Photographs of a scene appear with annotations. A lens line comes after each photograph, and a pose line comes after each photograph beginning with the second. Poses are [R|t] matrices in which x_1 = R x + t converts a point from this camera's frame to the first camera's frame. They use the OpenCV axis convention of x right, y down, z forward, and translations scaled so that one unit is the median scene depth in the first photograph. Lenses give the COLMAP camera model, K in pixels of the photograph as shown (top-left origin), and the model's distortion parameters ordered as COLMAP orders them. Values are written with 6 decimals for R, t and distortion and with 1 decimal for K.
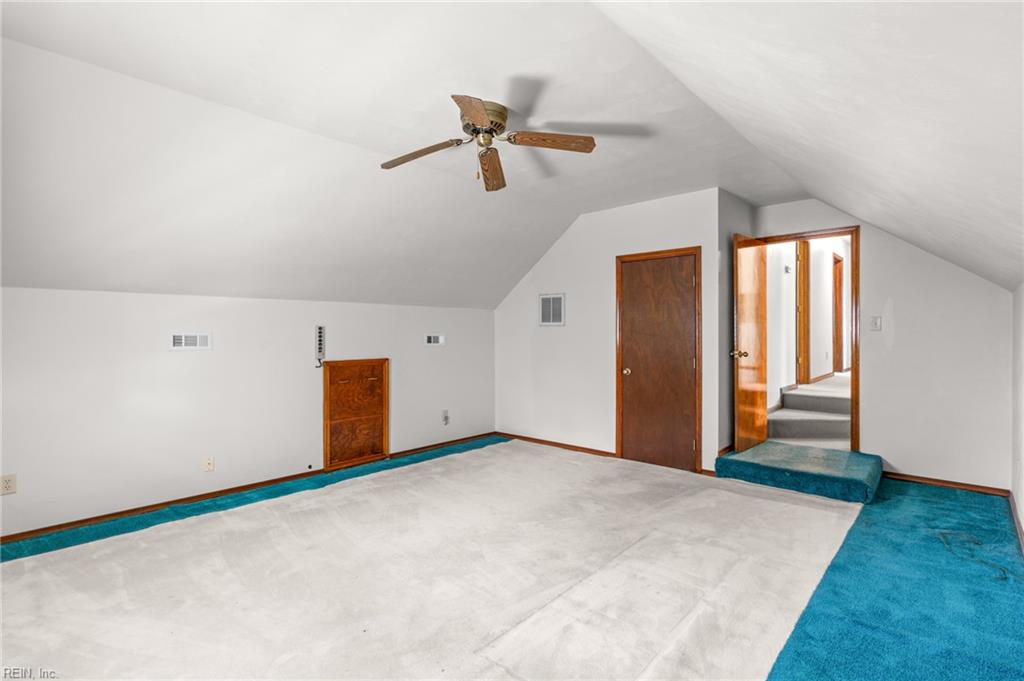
lens RADIAL K [[480.7, 0, 512.0], [0, 480.7, 340.5], [0, 0, 1]] dist [-0.001251, 0.000217]
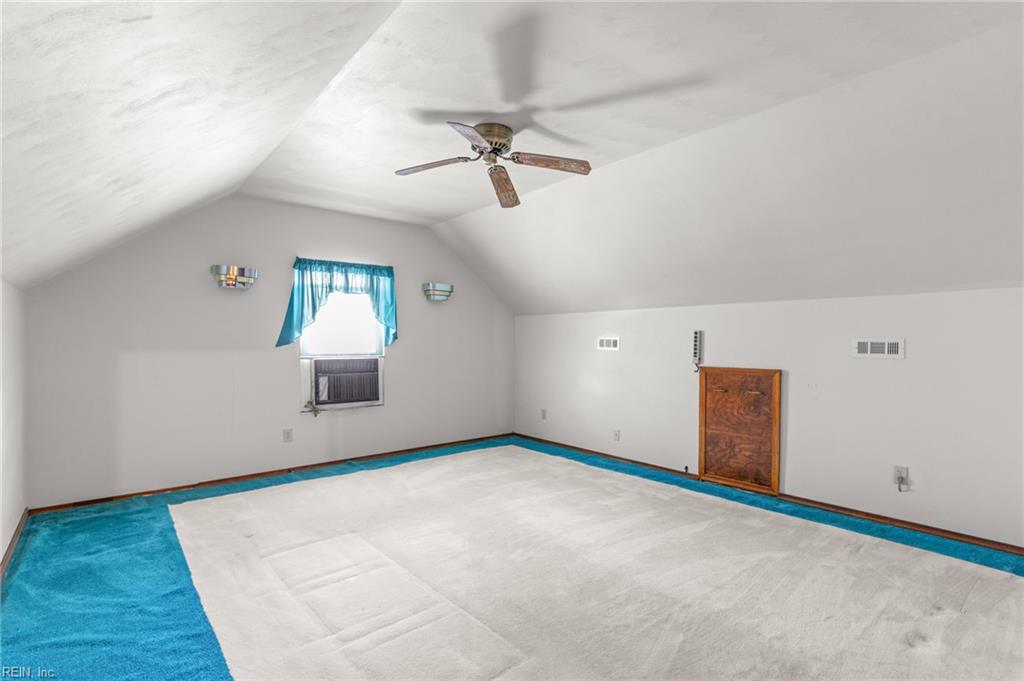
lens RADIAL K [[480.7, 0, 512.0], [0, 480.7, 340.5], [0, 0, 1]] dist [-0.001251, 0.000217]
pose [[-0.118766, -0.000532, -0.992922, 0.616577], [-0.018365, 0.999830, 0.001661, -0.004192], [0.992752, 0.018432, -0.118755, 0.712945]]
